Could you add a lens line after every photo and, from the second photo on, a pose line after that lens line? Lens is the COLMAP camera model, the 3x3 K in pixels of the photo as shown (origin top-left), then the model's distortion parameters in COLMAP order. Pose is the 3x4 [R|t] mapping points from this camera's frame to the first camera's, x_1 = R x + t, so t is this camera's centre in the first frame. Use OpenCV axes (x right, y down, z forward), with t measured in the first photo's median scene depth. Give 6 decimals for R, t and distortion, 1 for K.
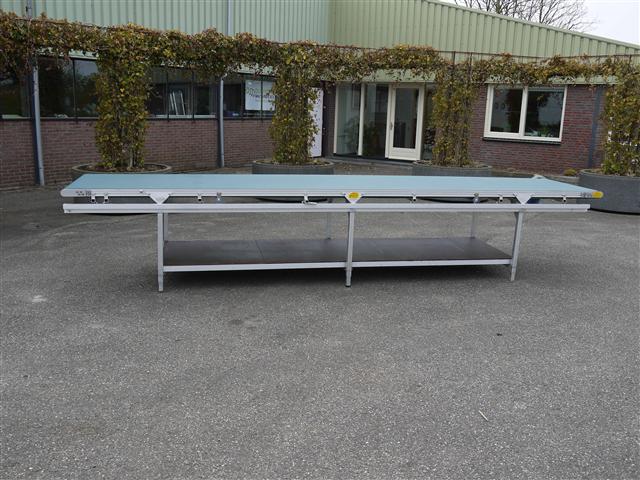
lens RADIAL K [[602.8, 0, 320.8], [0, 602.8, 236.9], [0, 0, 1]] dist [-0.031207, 0.025239]
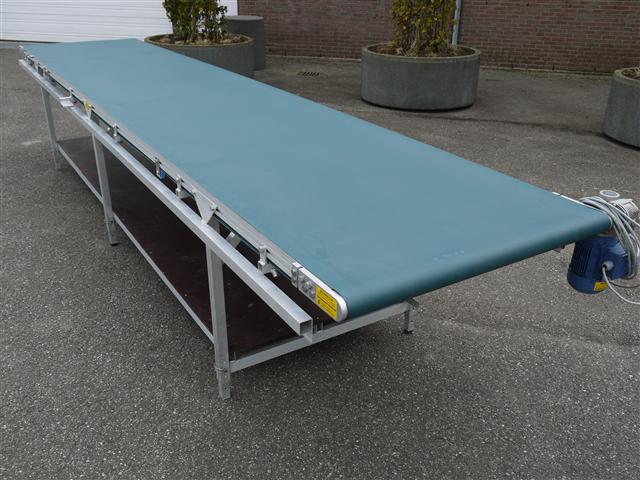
lens RADIAL K [[602.8, 0, 320.8], [0, 602.8, 236.9], [0, 0, 1]] dist [-0.031207, 0.025239]
pose [[0.351345, 0.368488, -0.860682, 0.664878], [-0.202872, 0.927413, 0.314242, -0.173257], [0.914002, 0.064201, 0.400598, 0.903117]]
